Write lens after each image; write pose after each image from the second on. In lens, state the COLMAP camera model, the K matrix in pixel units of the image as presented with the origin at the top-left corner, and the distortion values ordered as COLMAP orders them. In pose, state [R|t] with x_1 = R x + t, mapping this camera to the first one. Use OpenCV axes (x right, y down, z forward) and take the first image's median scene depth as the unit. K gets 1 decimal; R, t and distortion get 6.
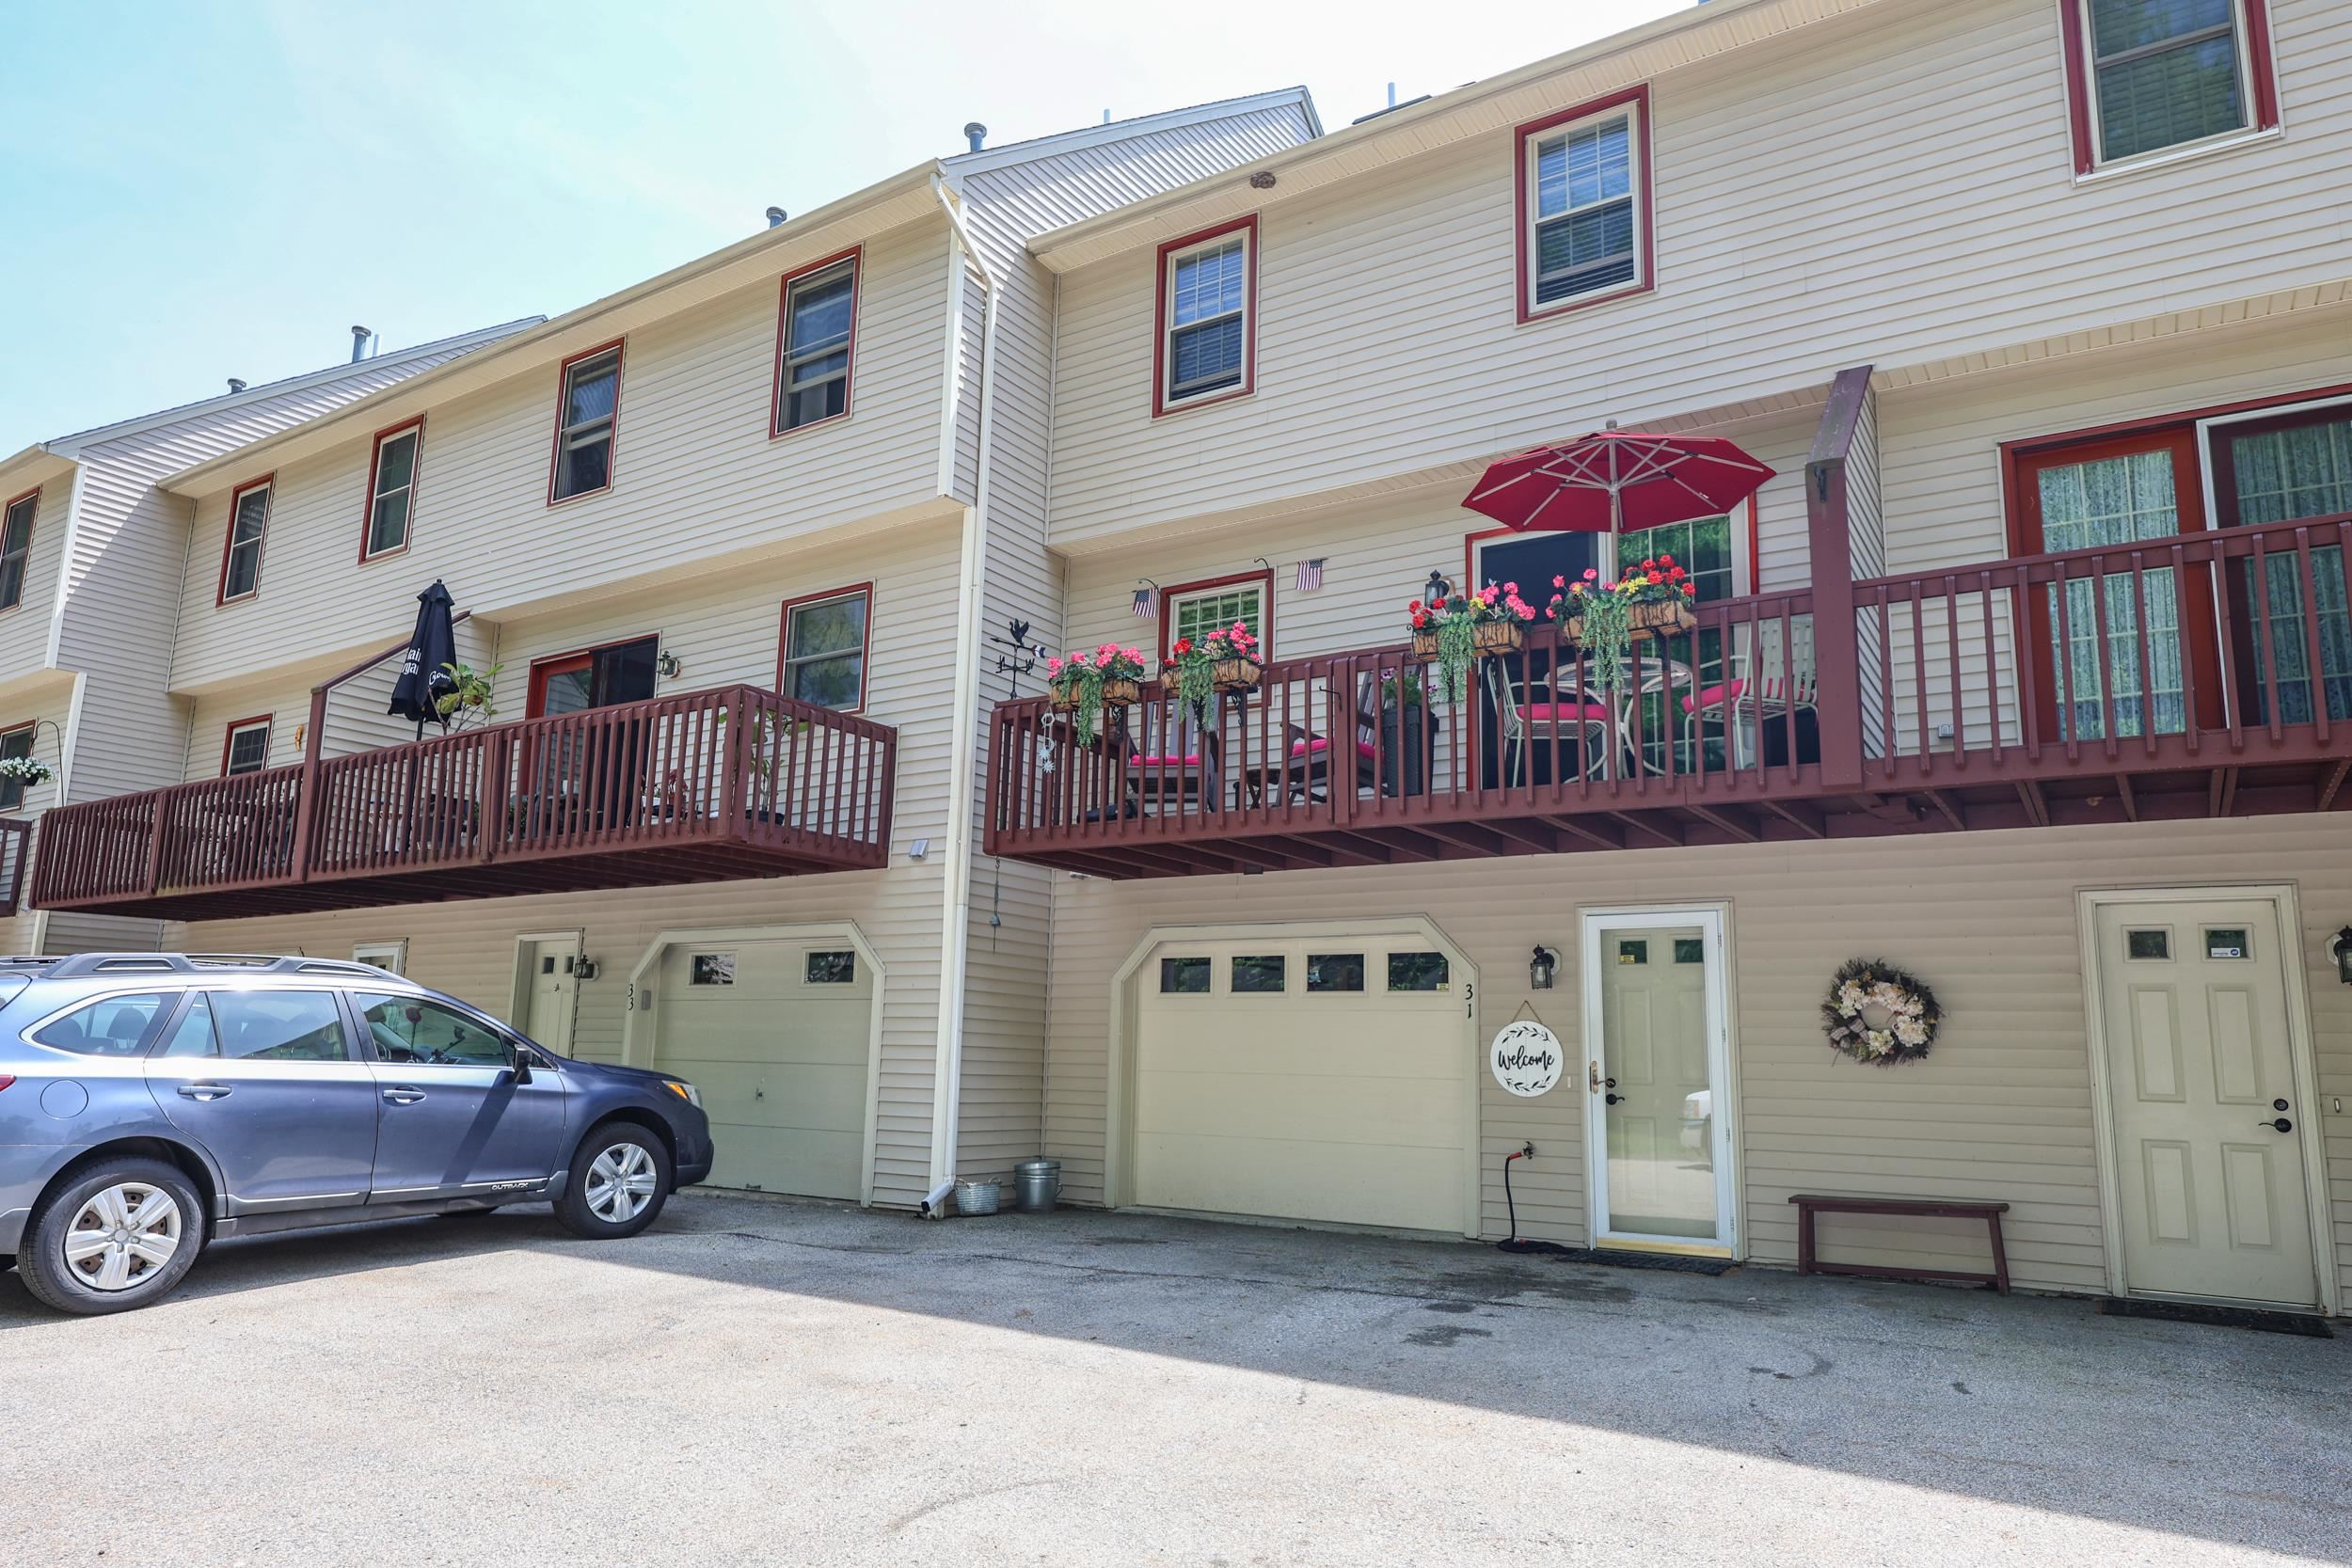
lens RADIAL K [[1496.3, 0, 1176.0], [0, 1496.3, 790.6], [0, 0, 1]] dist [0.000360, 0.002111]
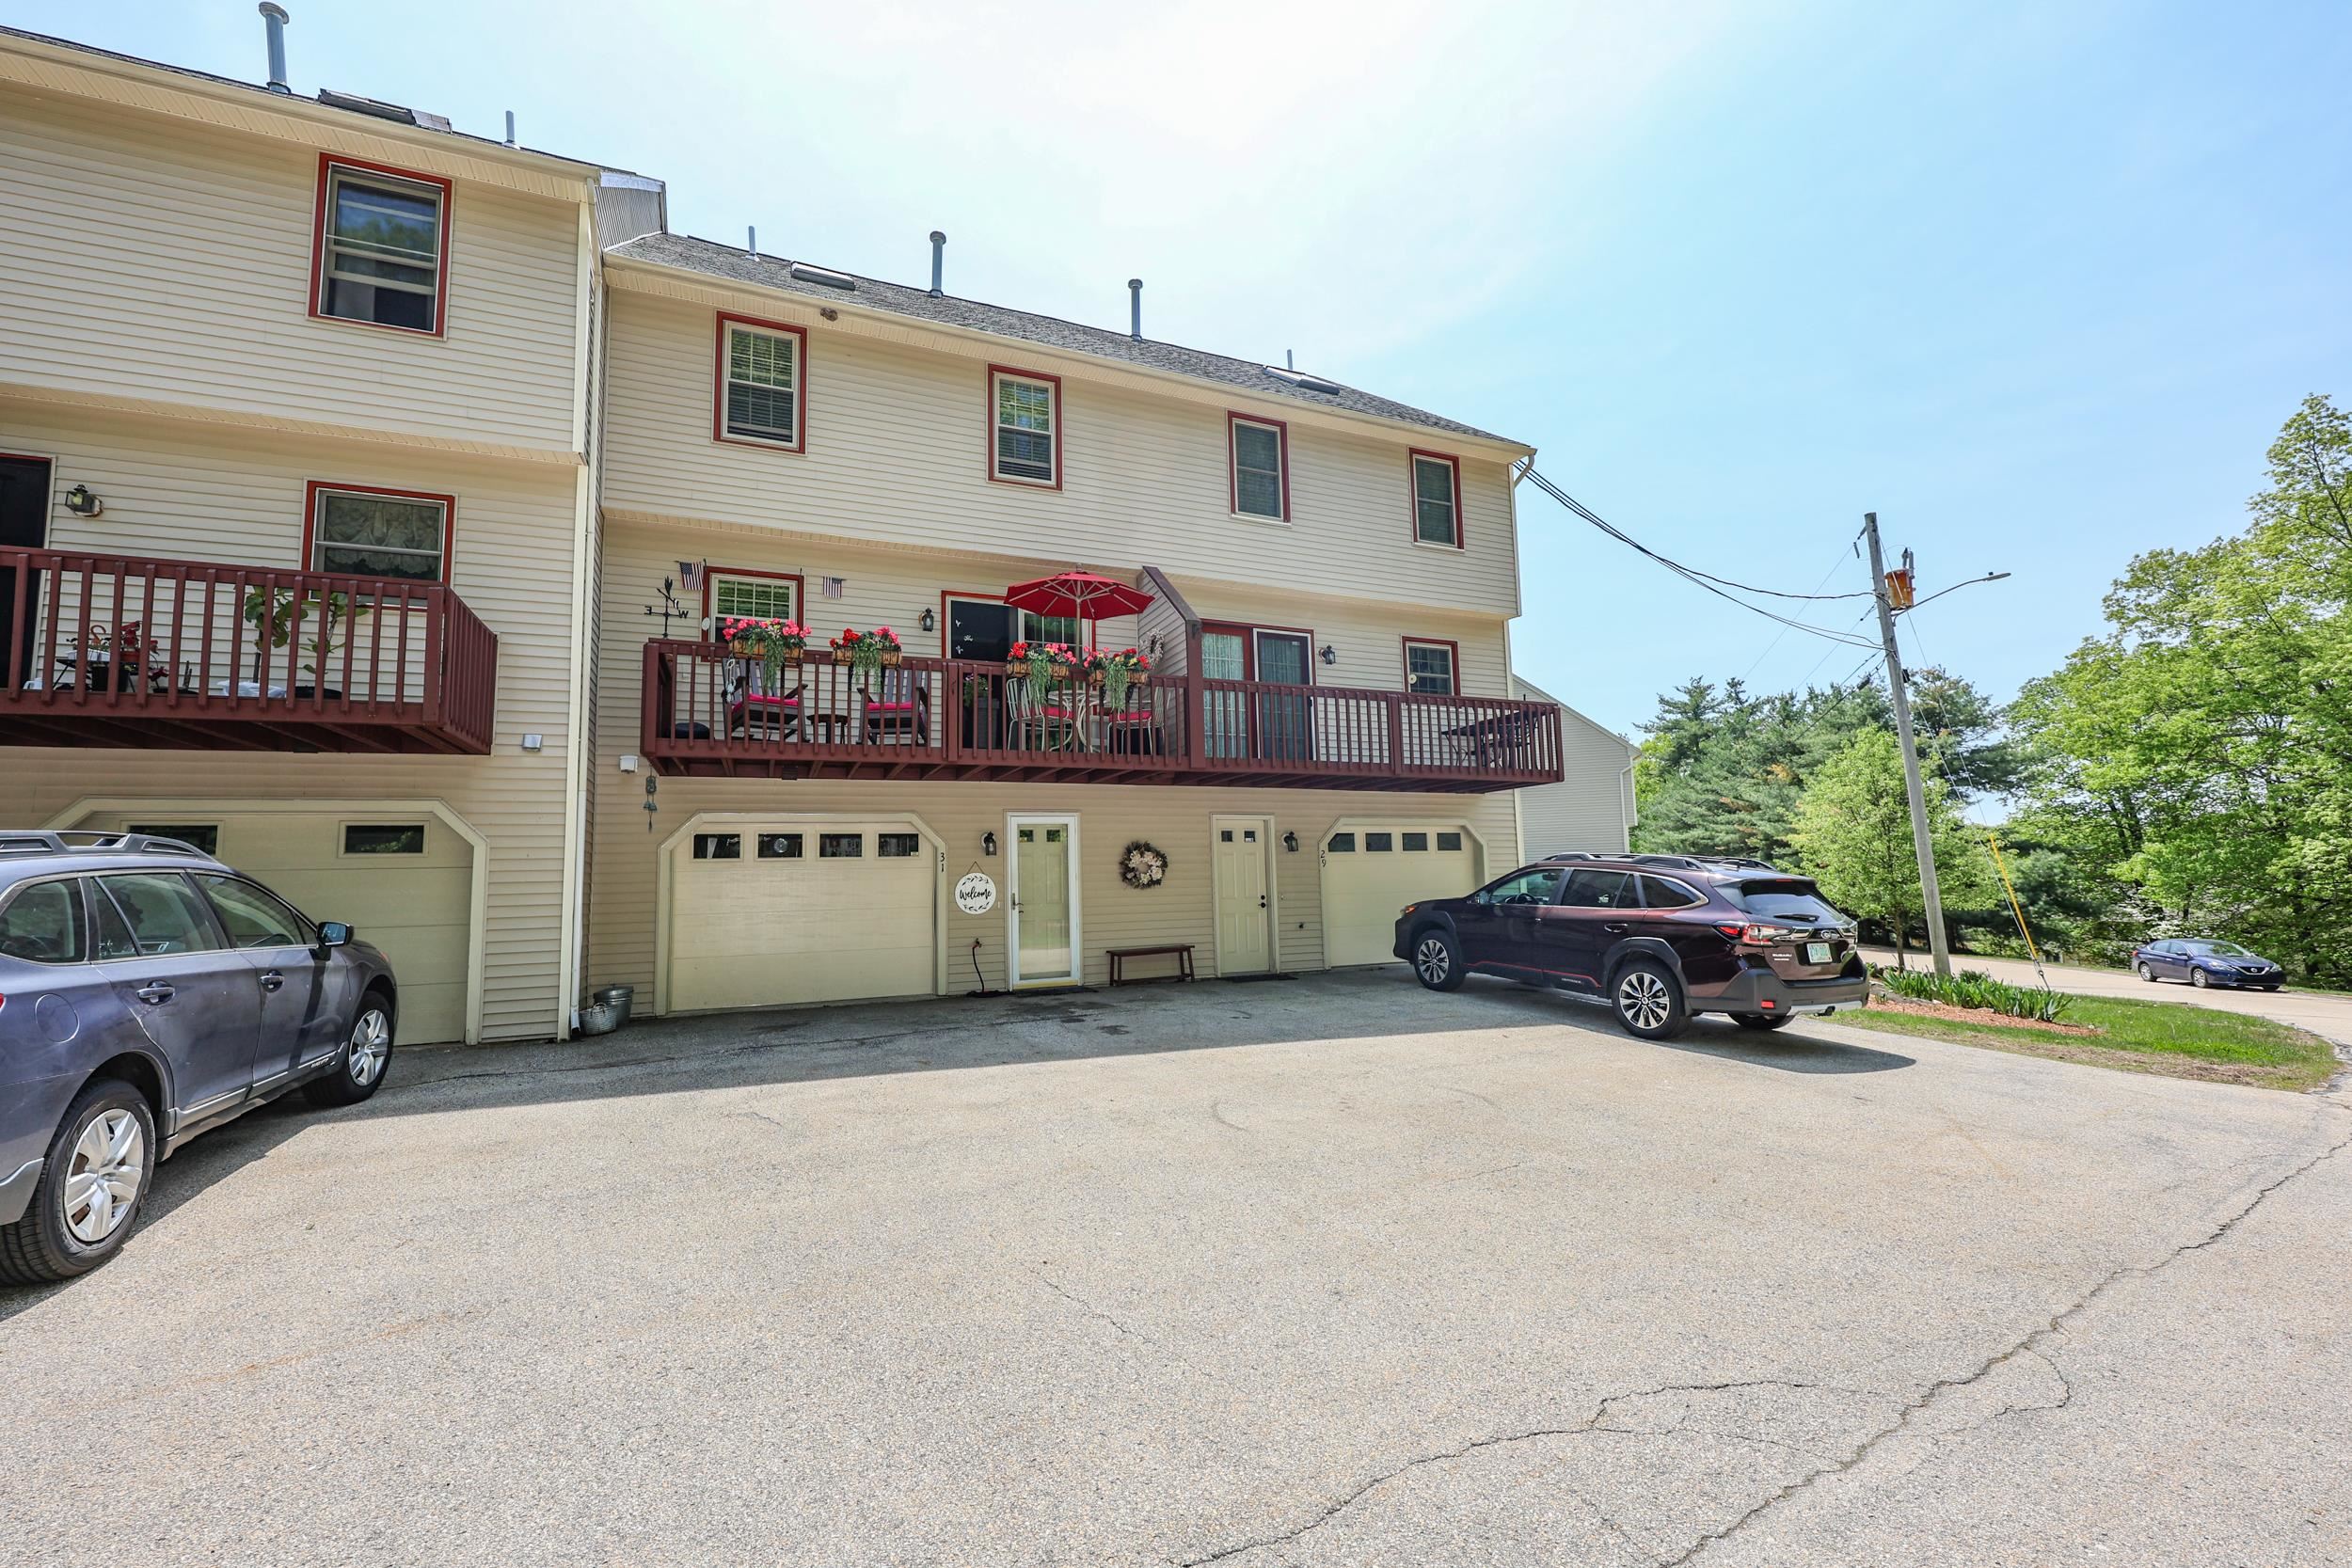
lens RADIAL K [[947.8, 0, 1173.1], [0, 947.8, 785.5], [0, 0, 1]] dist [0.002956, 0.000062]
pose [[0.555122, 0.051517, 0.830172, -0.552938], [-0.110225, 0.993834, 0.012033, 0.008055], [-0.824433, -0.098186, 0.557378, 0.161689]]
